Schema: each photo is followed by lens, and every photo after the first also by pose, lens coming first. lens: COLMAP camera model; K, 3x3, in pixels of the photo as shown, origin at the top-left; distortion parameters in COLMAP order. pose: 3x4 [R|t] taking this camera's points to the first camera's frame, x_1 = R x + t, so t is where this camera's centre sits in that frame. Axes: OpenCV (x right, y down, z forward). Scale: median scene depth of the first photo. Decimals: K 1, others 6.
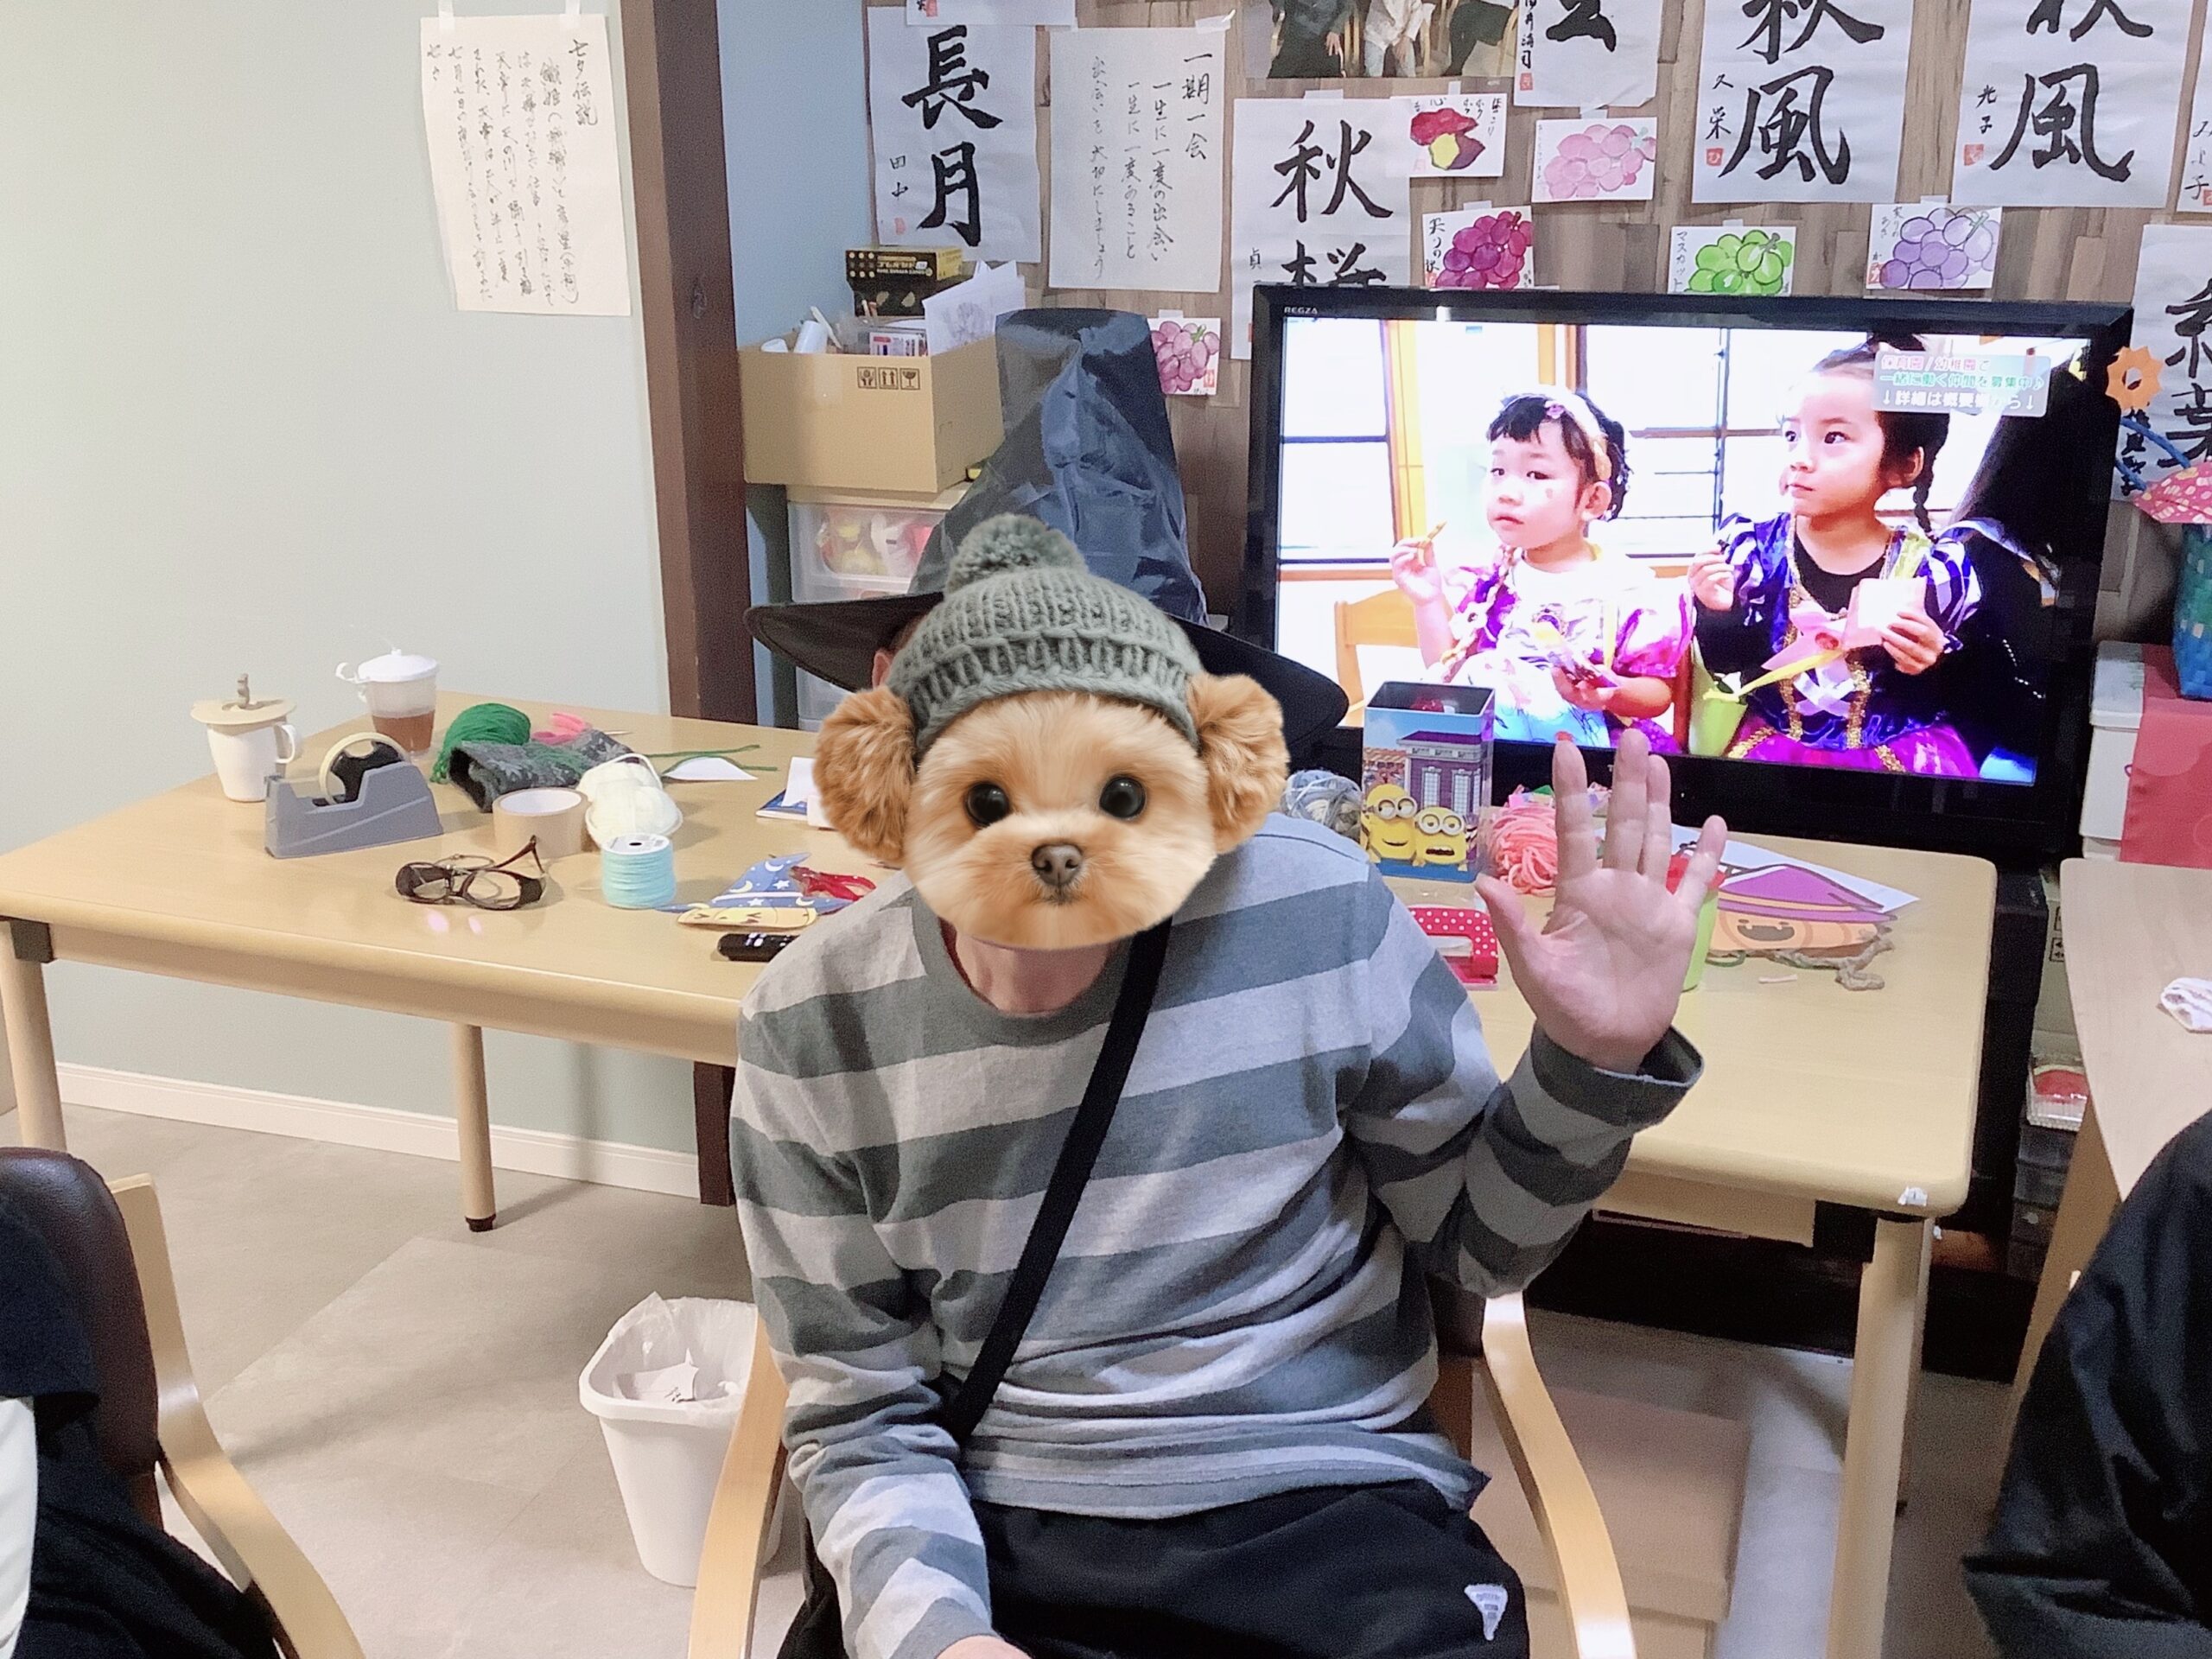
lens RADIAL K [[2368.3, 0, 1104.5], [0, 2368.3, 841.2], [0, 0, 1]] dist [0.132300, -0.291884]
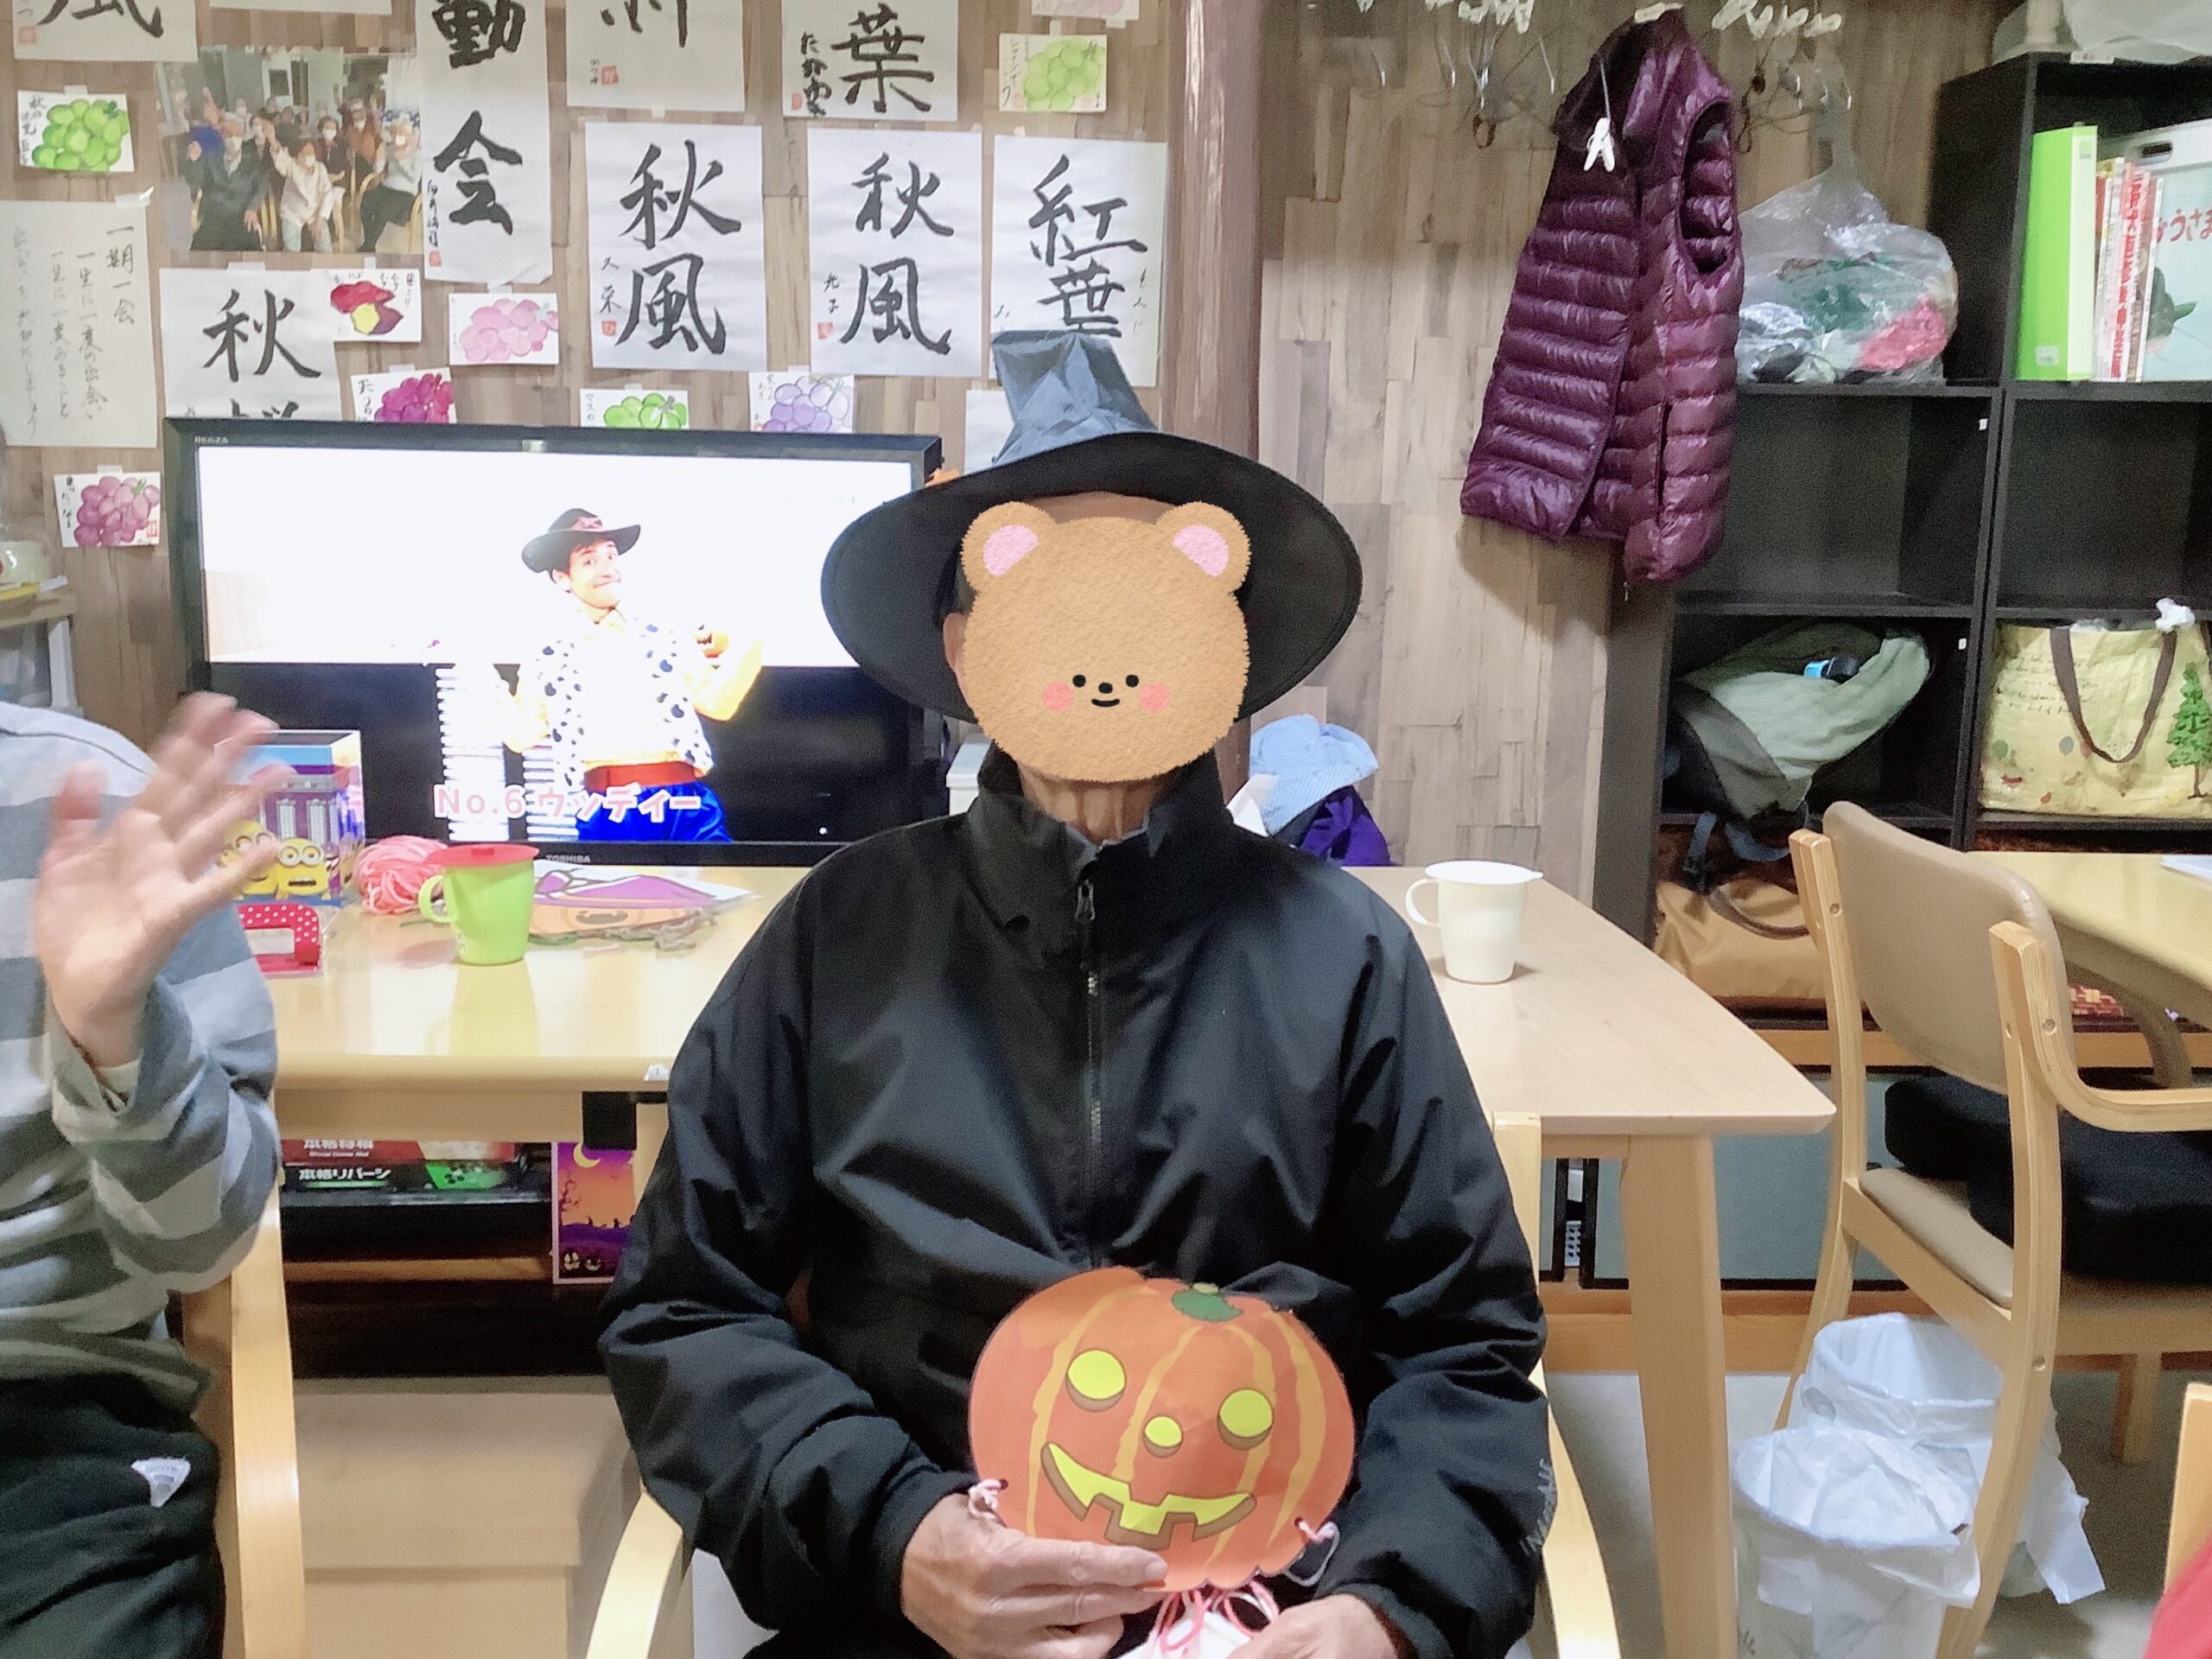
lens RADIAL K [[2111.3, 0, 1117.7], [0, 2111.3, 835.8], [0, 0, 1]] dist [0.097192, -0.201560]
pose [[0.933062, -0.047980, 0.356502, 0.106394], [0.096143, 0.988274, -0.118625, 0.095336], [-0.346630, 0.144960, 0.926733, 0.013876]]
